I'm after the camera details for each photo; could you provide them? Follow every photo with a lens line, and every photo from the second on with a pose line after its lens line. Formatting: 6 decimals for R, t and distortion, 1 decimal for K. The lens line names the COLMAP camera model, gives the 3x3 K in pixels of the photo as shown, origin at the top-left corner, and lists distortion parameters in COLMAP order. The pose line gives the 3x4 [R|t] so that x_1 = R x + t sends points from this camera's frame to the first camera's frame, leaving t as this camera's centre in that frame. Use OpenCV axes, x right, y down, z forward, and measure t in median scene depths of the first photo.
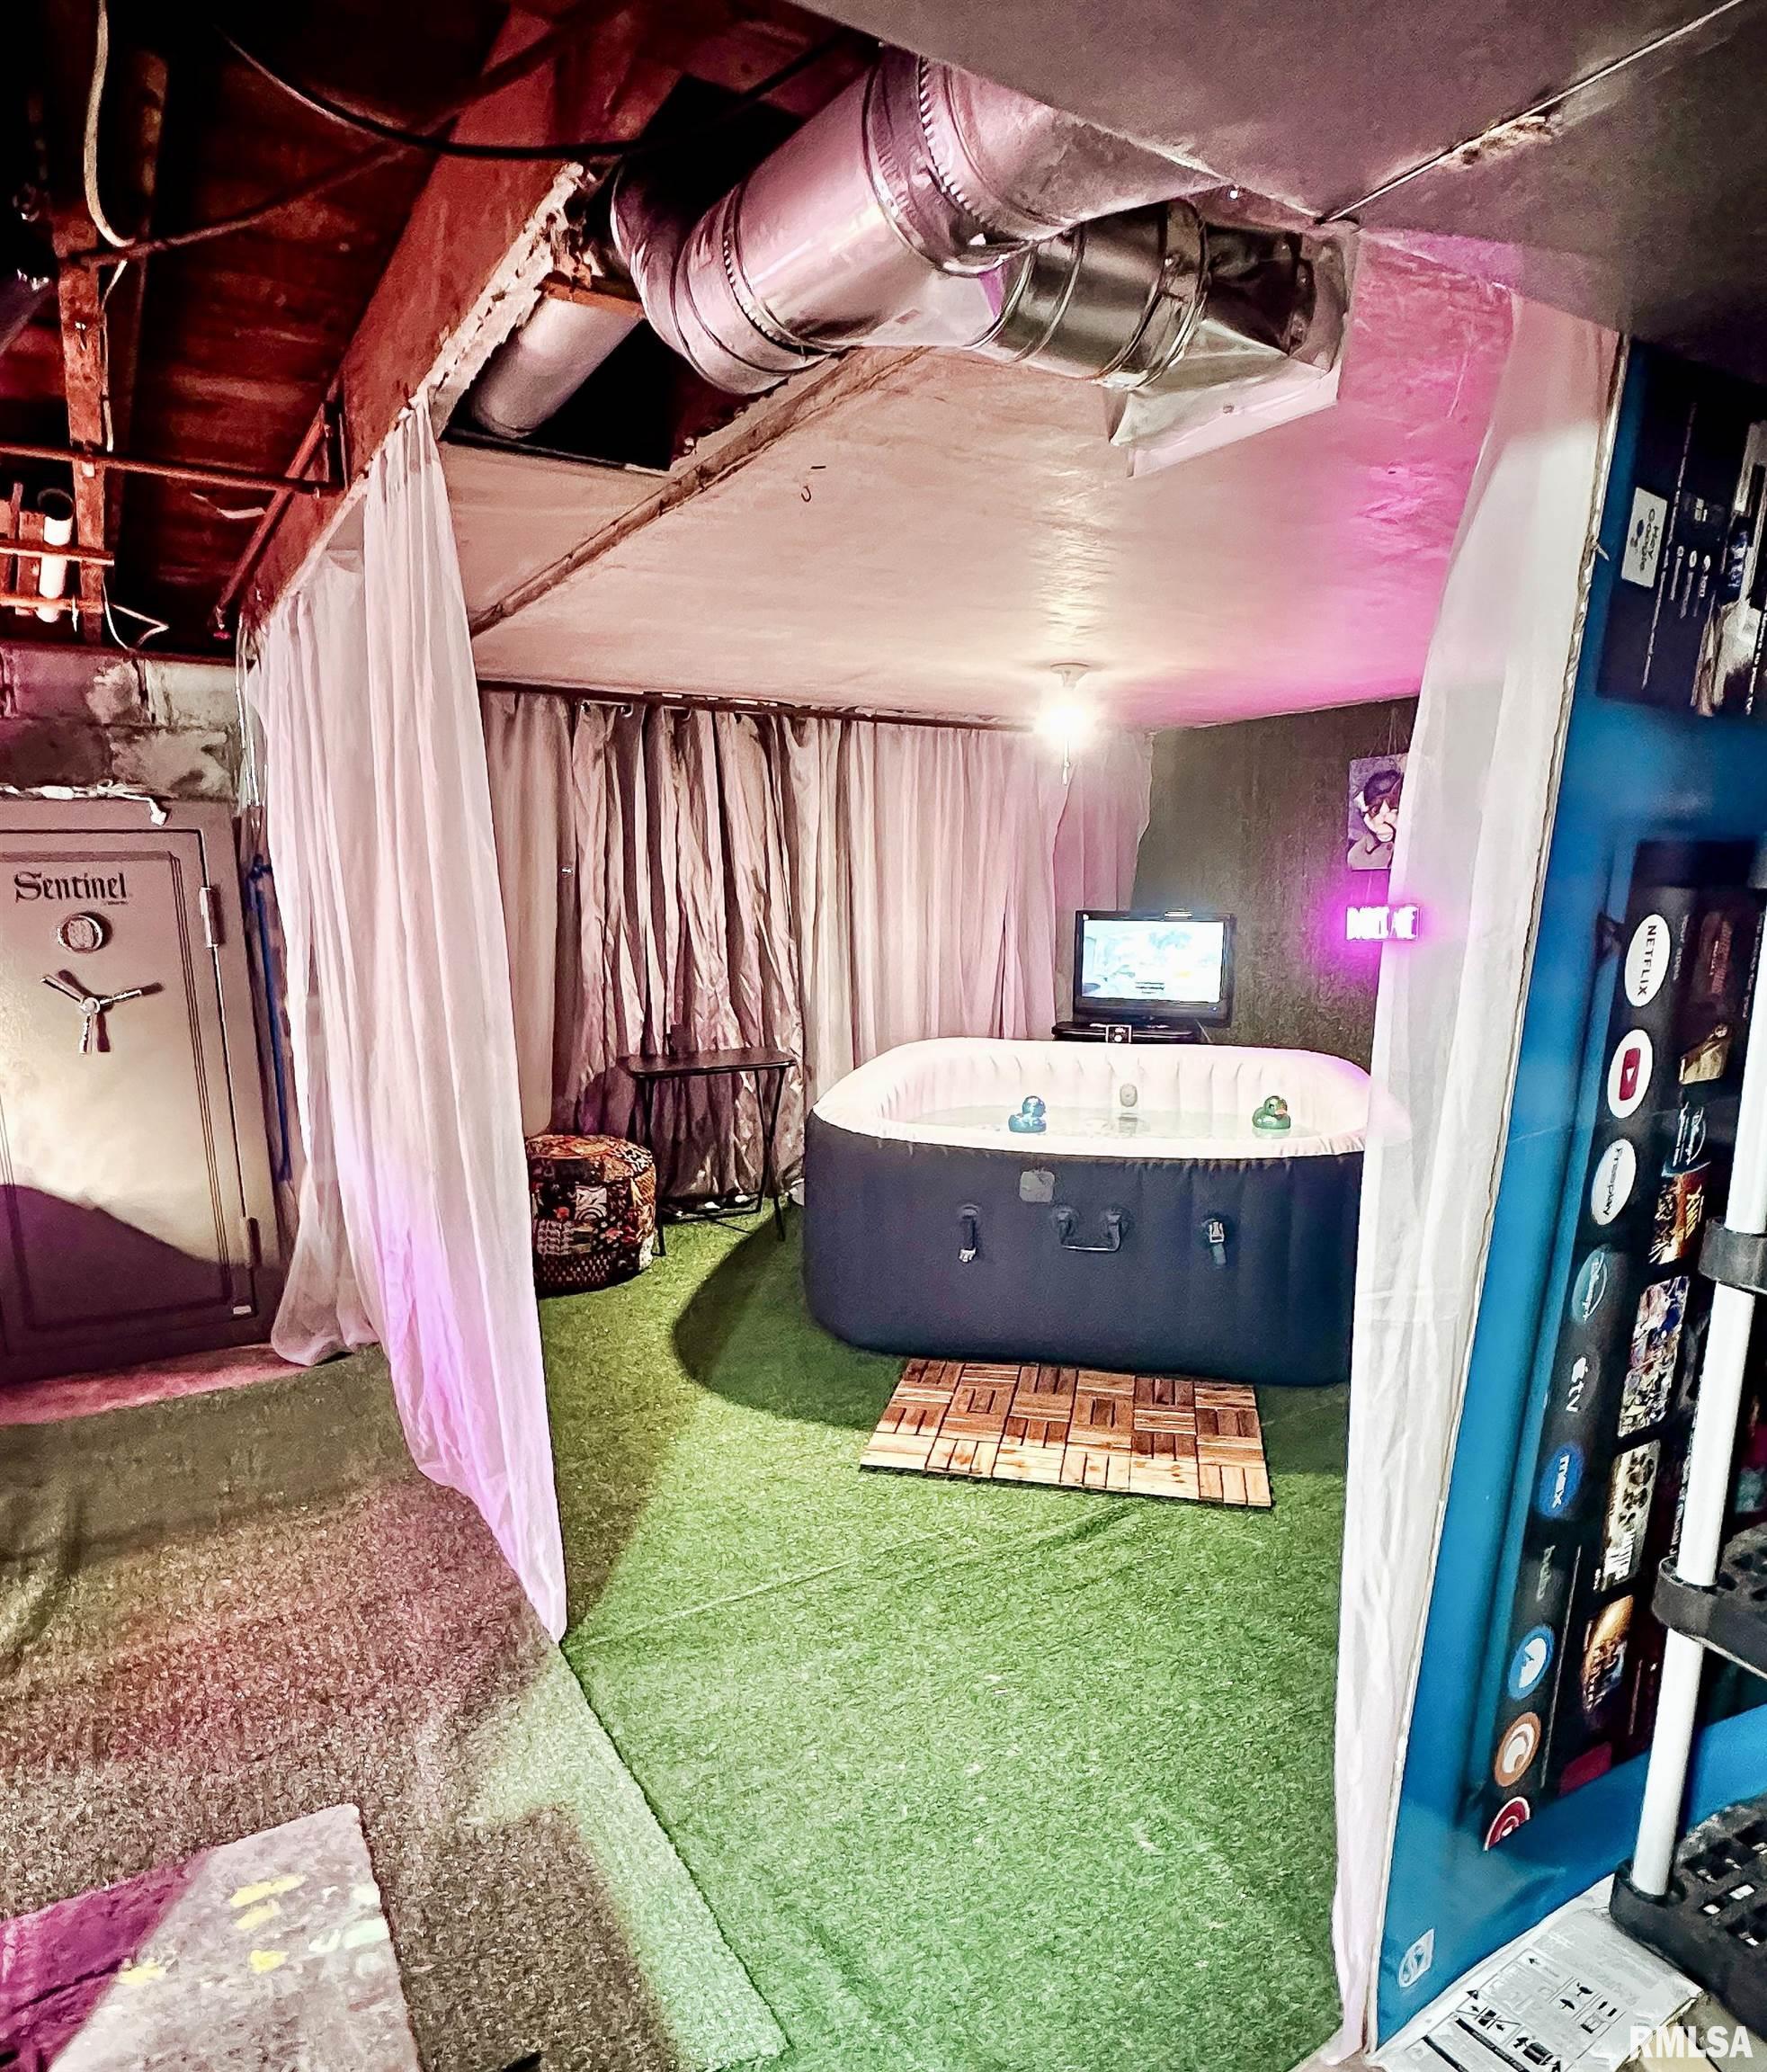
lens RADIAL K [[1115.1, 0, 883.5], [0, 1115.1, 1036.0], [0, 0, 1]] dist [0.002016, -0.000018]
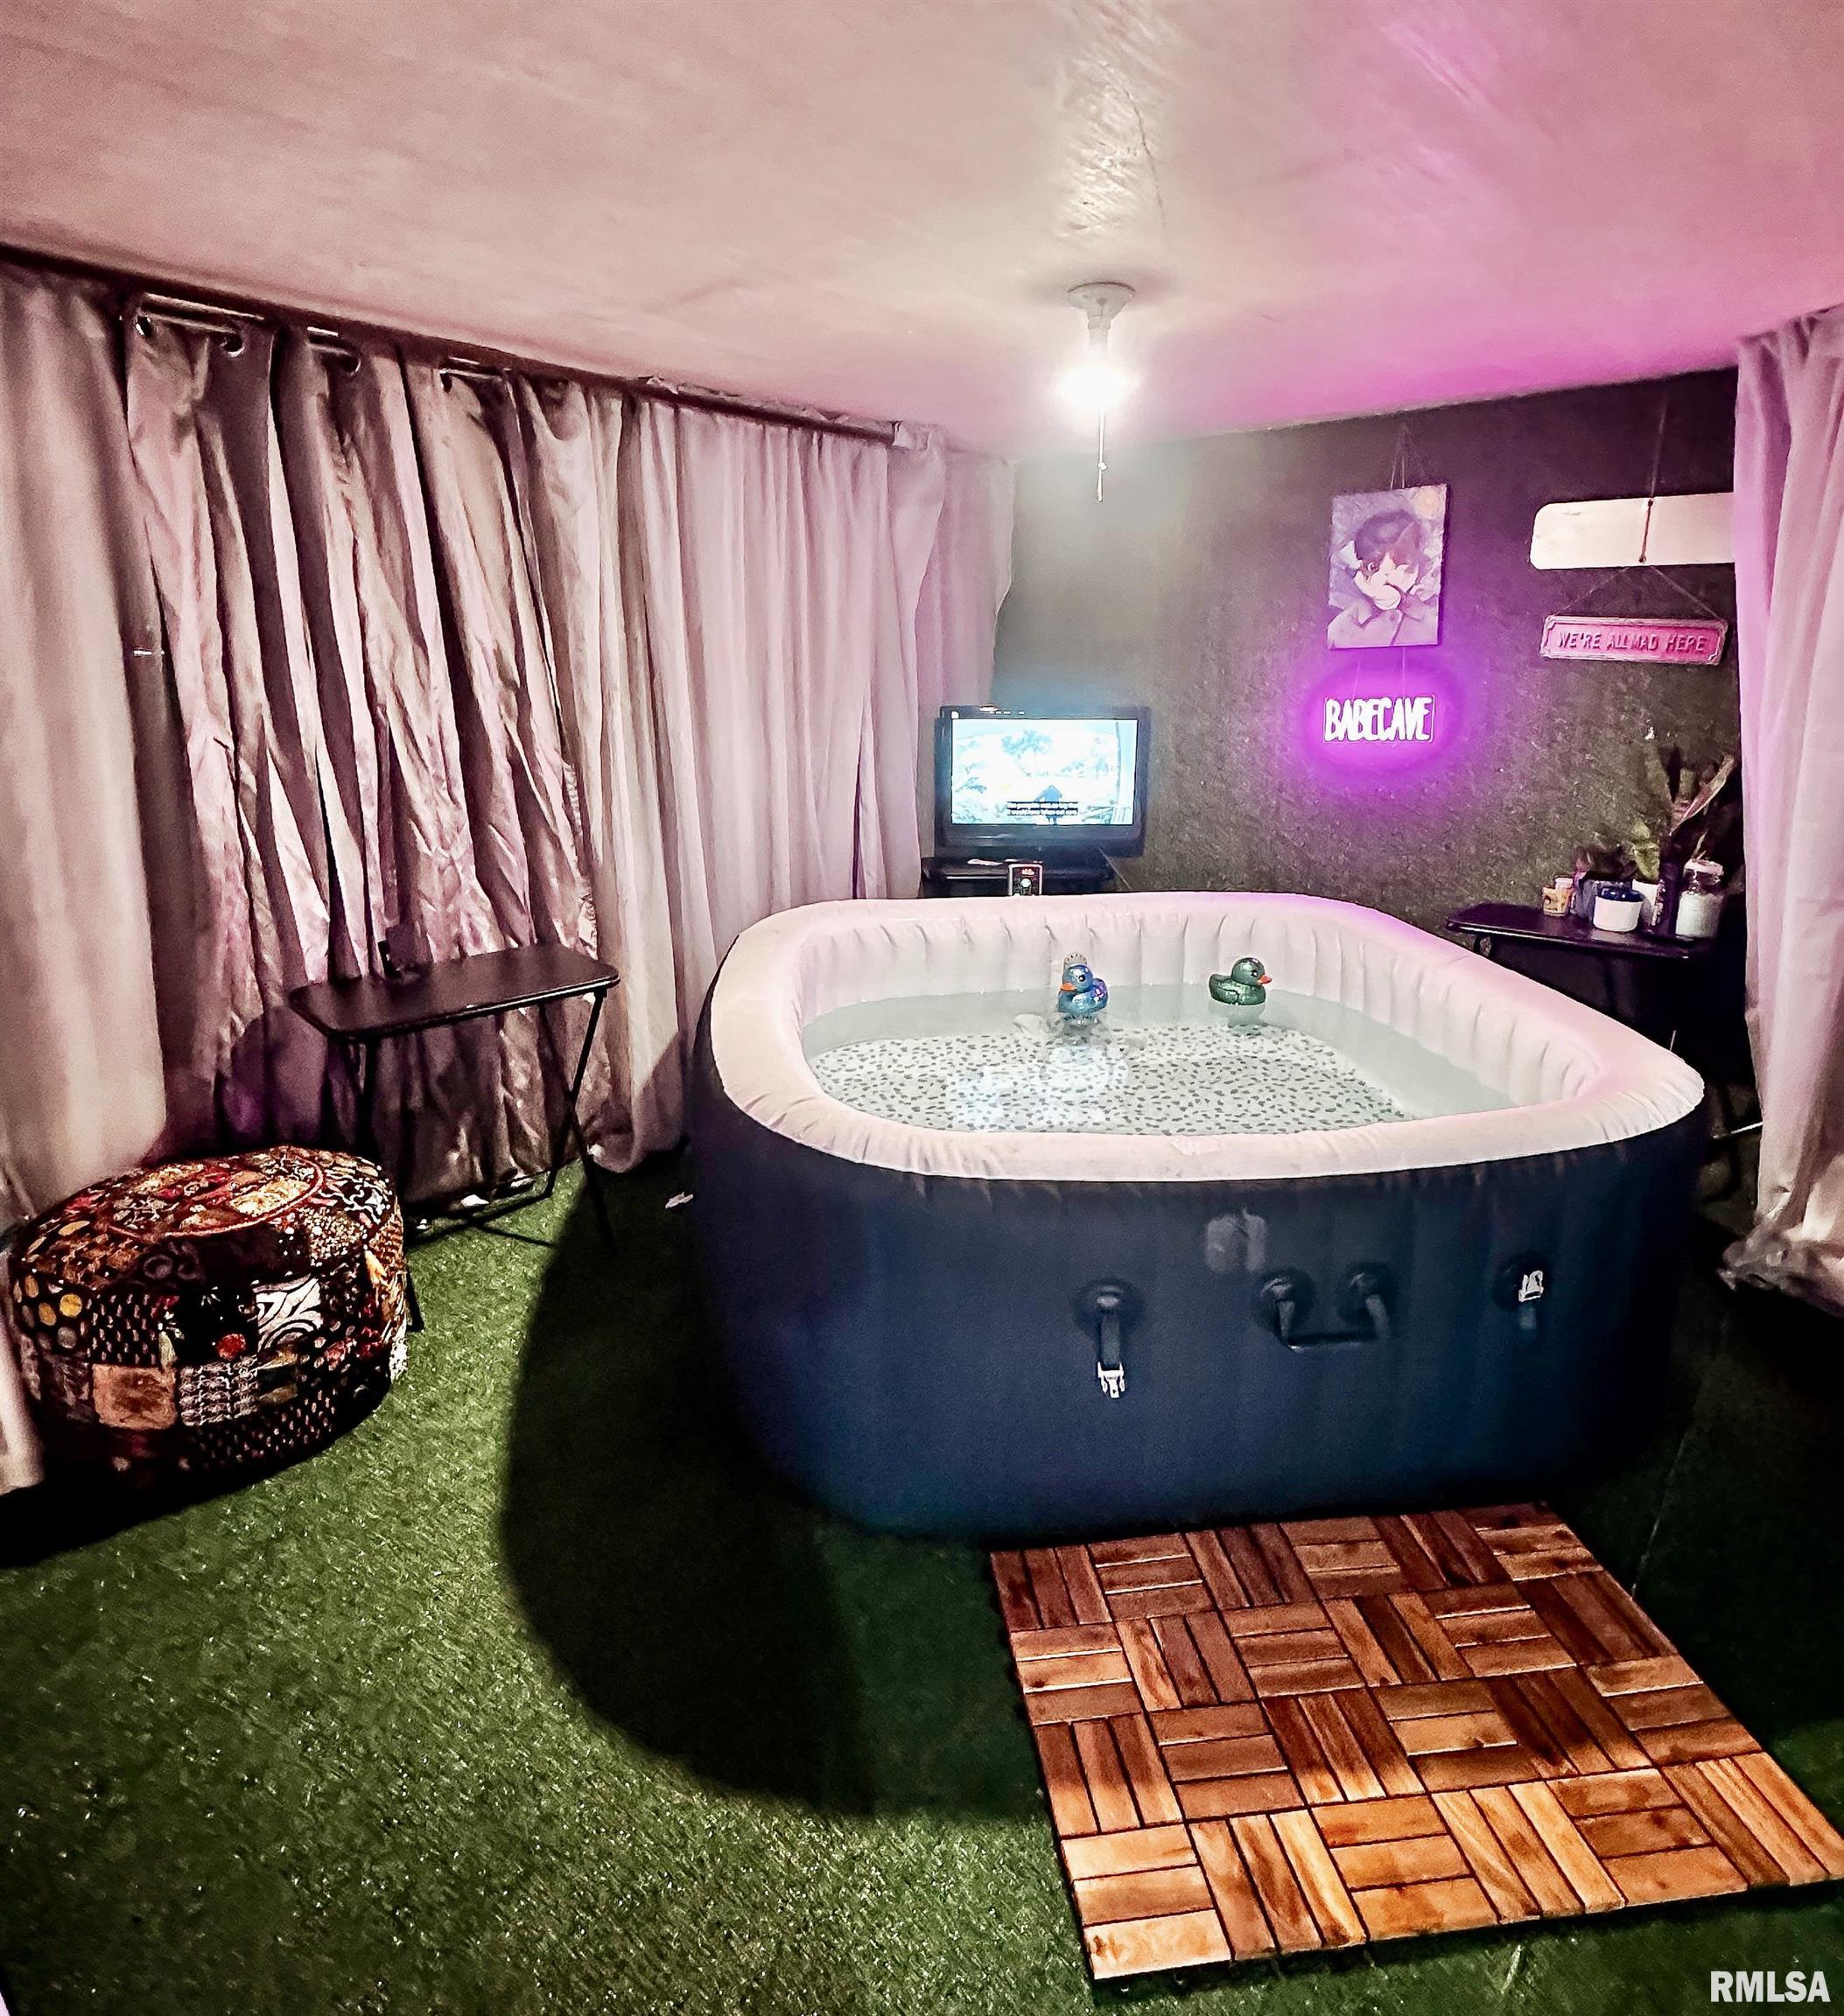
lens RADIAL K [[1170.9, 0, 921.3], [0, 1170.9, 968.1], [0, 0, 1]] dist [-0.006884, 0.001410]
pose [[0.950565, -0.082860, 0.299265, -0.106688], [0.047349, 0.991148, 0.124034, -0.048733], [-0.306893, -0.103733, 0.946074, 0.334053]]
